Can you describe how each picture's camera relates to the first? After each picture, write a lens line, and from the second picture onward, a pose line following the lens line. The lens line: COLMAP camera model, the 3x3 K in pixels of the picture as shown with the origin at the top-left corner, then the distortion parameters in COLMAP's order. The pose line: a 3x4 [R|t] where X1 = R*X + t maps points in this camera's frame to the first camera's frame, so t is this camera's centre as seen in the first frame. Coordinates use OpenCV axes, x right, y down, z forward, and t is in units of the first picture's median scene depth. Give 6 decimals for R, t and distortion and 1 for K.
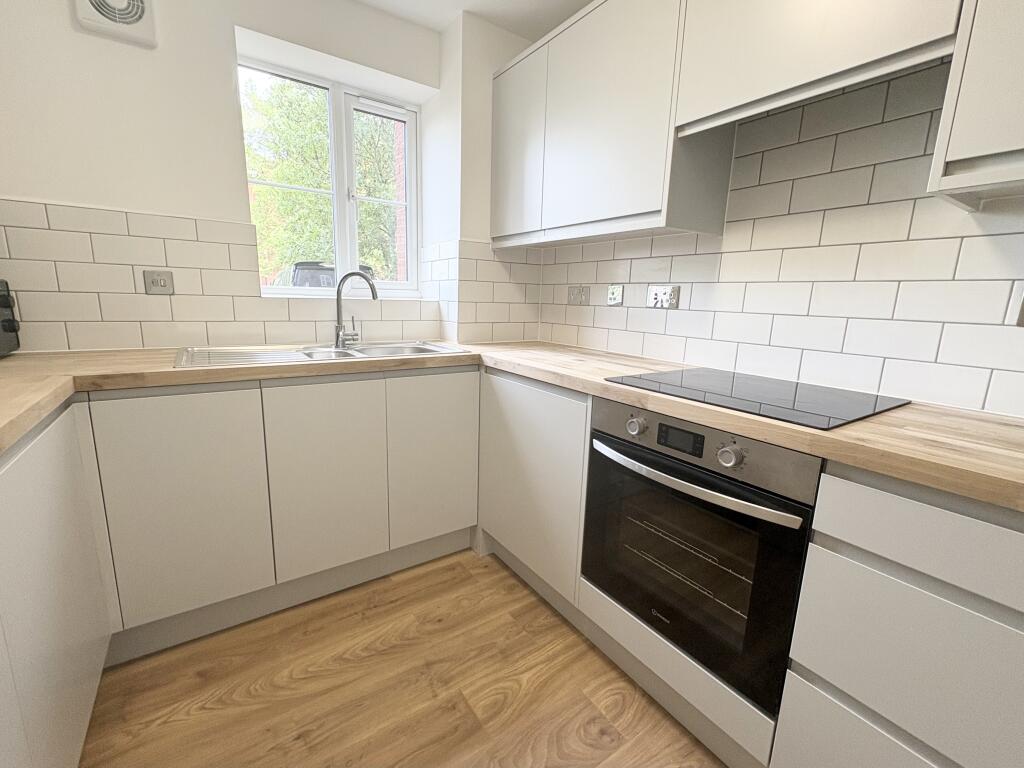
lens RADIAL K [[442.6, 0, 512.0], [0, 442.6, 384.0], [0, 0, 1]] dist [-0.001133, 0.000190]
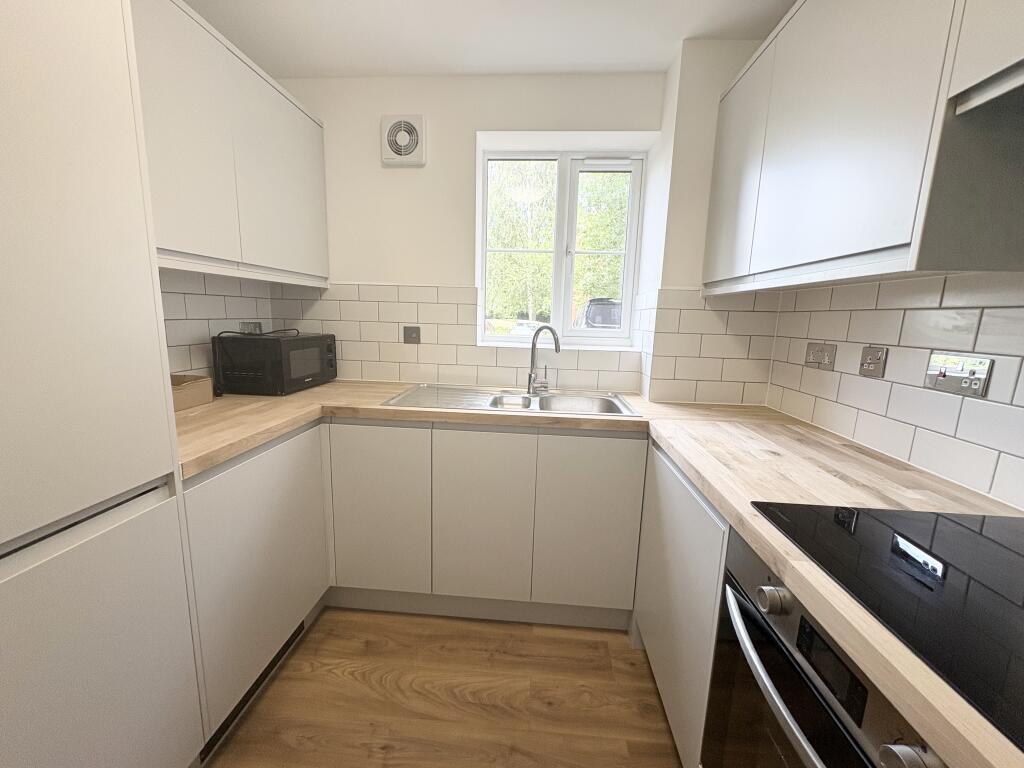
lens RADIAL K [[408.8, 0, 512.0], [0, 408.8, 384.0], [0, 0, 1]] dist [-0.000625, 0.000135]
pose [[0.779146, 0.096754, -0.619331, 0.252755], [-0.126783, 0.991920, -0.004537, -0.122821], [0.613888, 0.082056, 0.785117, 0.233551]]
